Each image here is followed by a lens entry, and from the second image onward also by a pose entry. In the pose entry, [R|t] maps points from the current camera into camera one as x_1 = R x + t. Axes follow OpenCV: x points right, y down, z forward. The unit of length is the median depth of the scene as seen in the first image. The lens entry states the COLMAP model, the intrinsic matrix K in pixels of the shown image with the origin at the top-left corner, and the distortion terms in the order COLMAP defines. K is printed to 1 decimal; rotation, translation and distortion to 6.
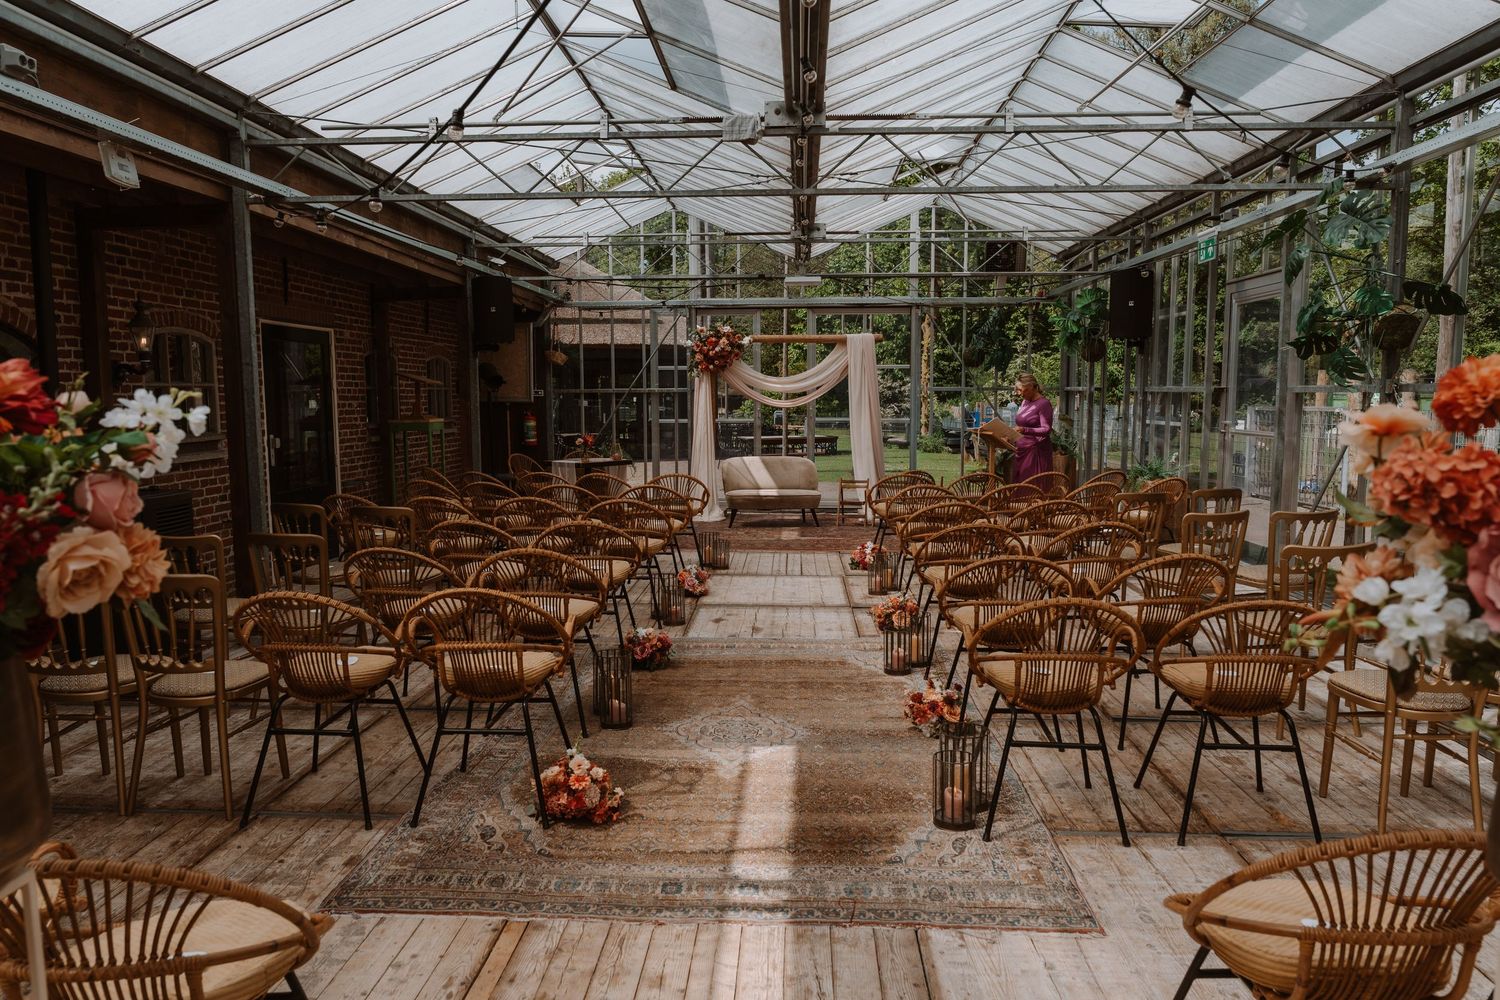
lens RADIAL K [[1012.4, 0, 750.0], [0, 1012.4, 500.0], [0, 0, 1]] dist [0.002467, 0.001092]
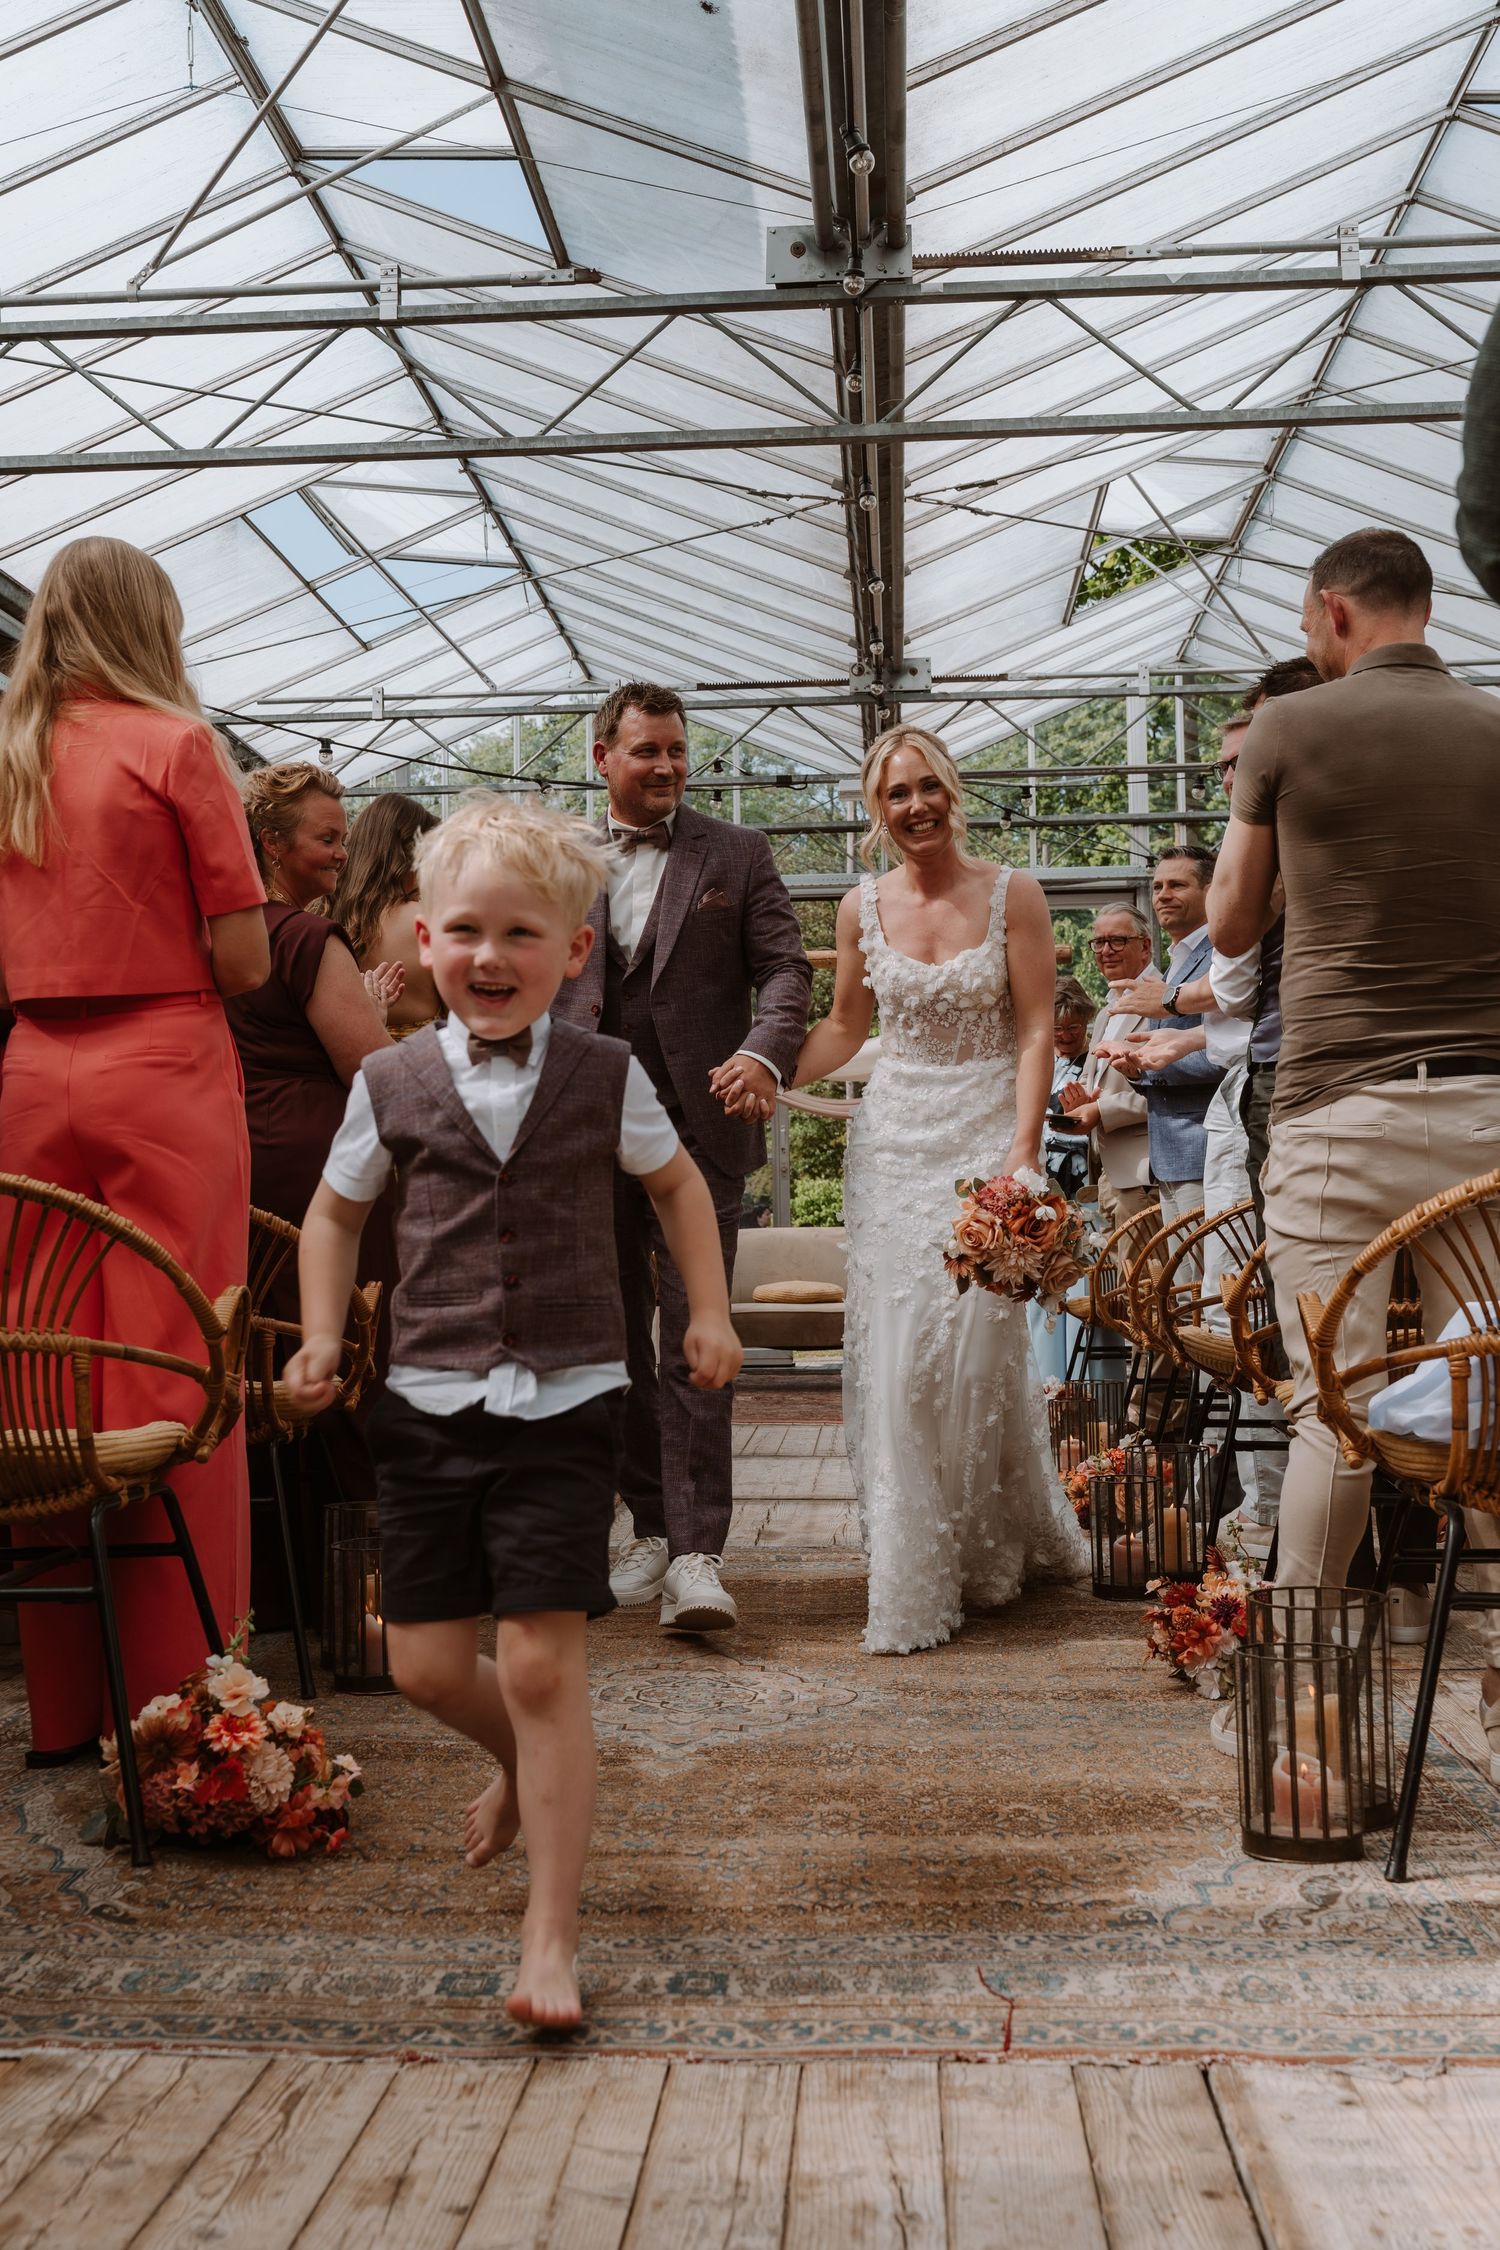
lens RADIAL K [[2263.9, 0, 750.0], [0, 2263.9, 1125.0], [0, 0, 1]] dist [0.015047, 0.008792]
pose [[0.999810, -0.012543, -0.014899, 0.028140], [0.010188, 0.988826, -0.148728, 0.197181], [0.016598, 0.148548, 0.988766, 0.197690]]
